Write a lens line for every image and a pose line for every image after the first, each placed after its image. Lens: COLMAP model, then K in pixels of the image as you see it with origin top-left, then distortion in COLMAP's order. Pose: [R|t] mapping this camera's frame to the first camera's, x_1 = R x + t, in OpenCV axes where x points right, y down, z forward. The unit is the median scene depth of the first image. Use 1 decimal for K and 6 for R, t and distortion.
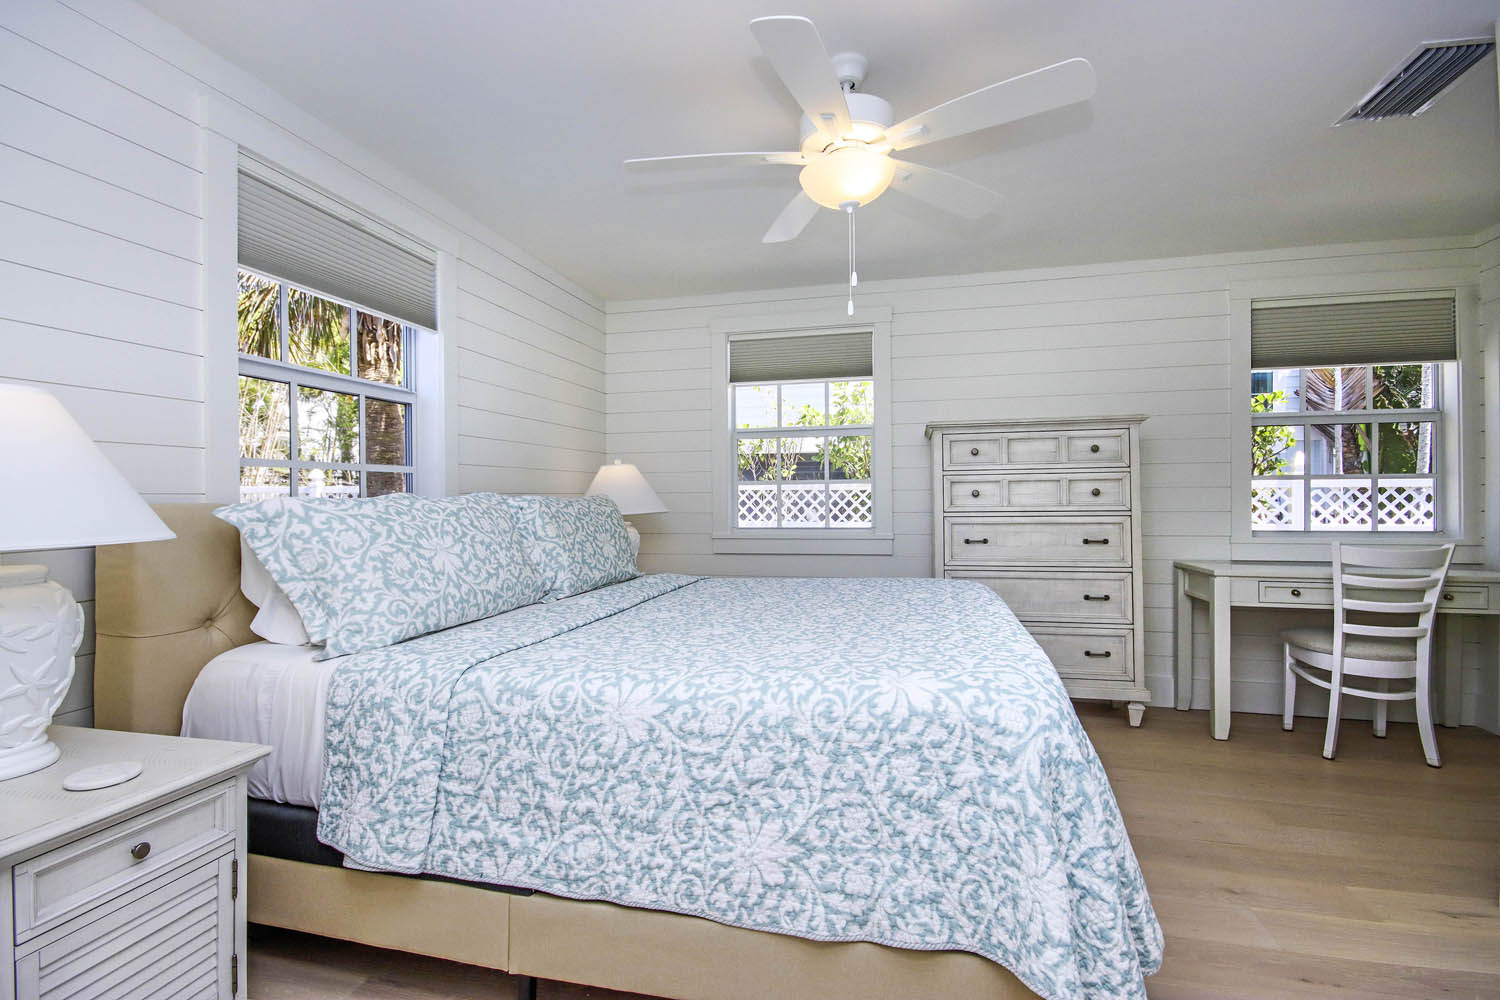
lens RADIAL K [[654.9, 0, 758.5], [0, 654.9, 505.0], [0, 0, 1]] dist [-0.001612, -0.000201]
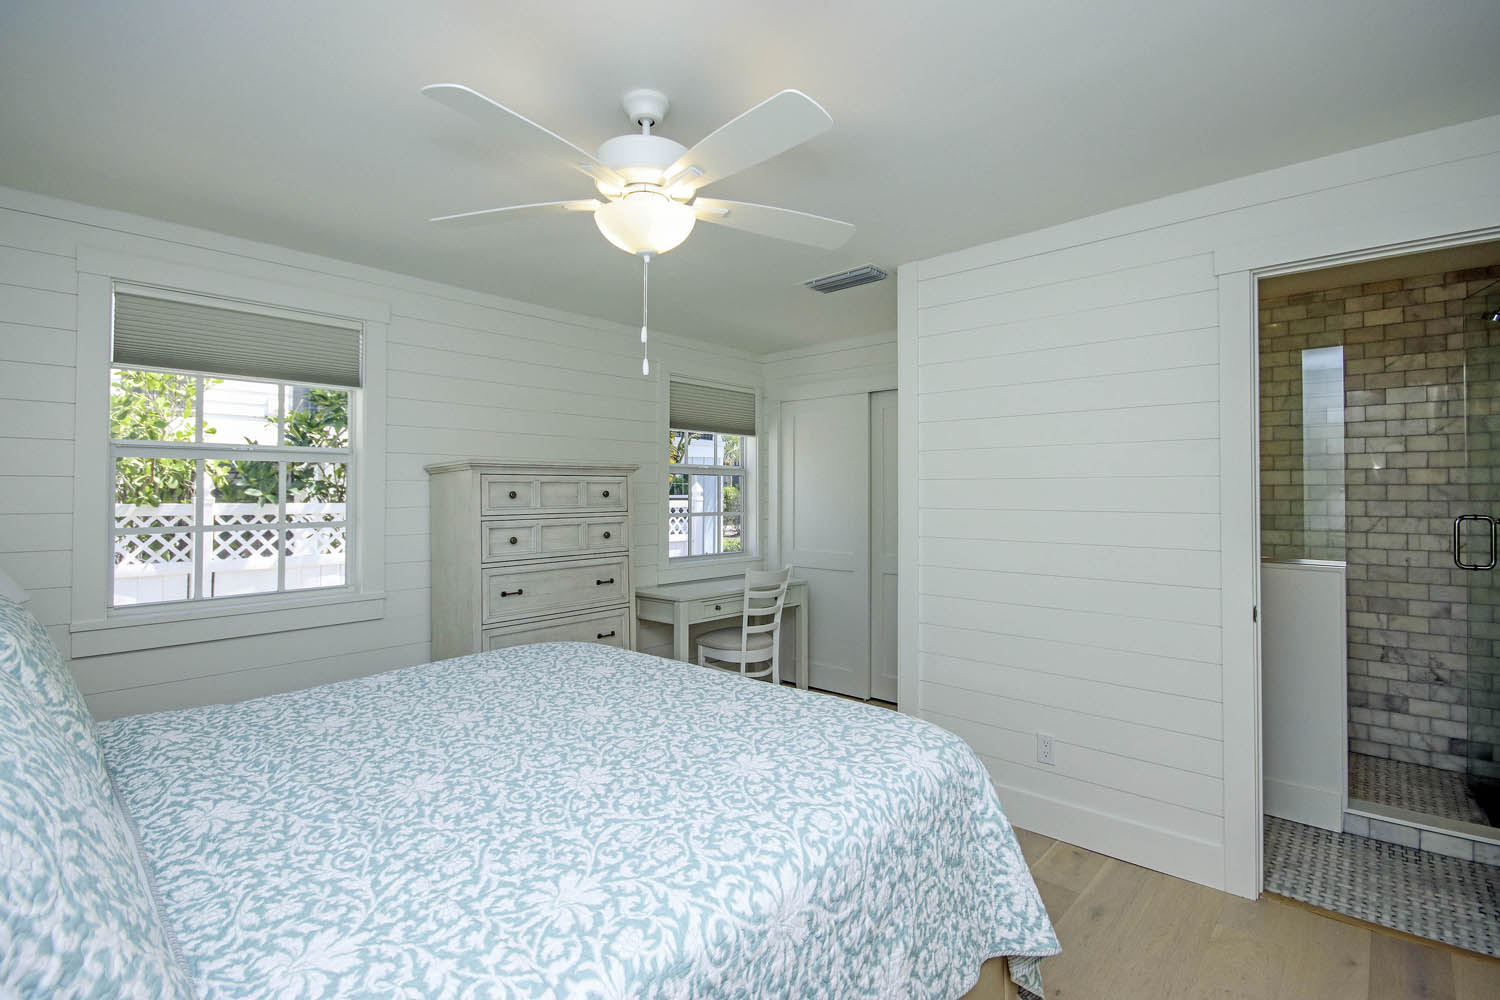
lens RADIAL K [[701.7, 0, 743.9], [0, 701.7, 486.8], [0, 0, 1]] dist [0.002820, -0.000007]
pose [[0.501739, 0.024305, 0.864677, -0.953254], [0.005706, 0.999490, -0.031406, -0.160401], [-0.865000, 0.020691, 0.501345, 0.617624]]
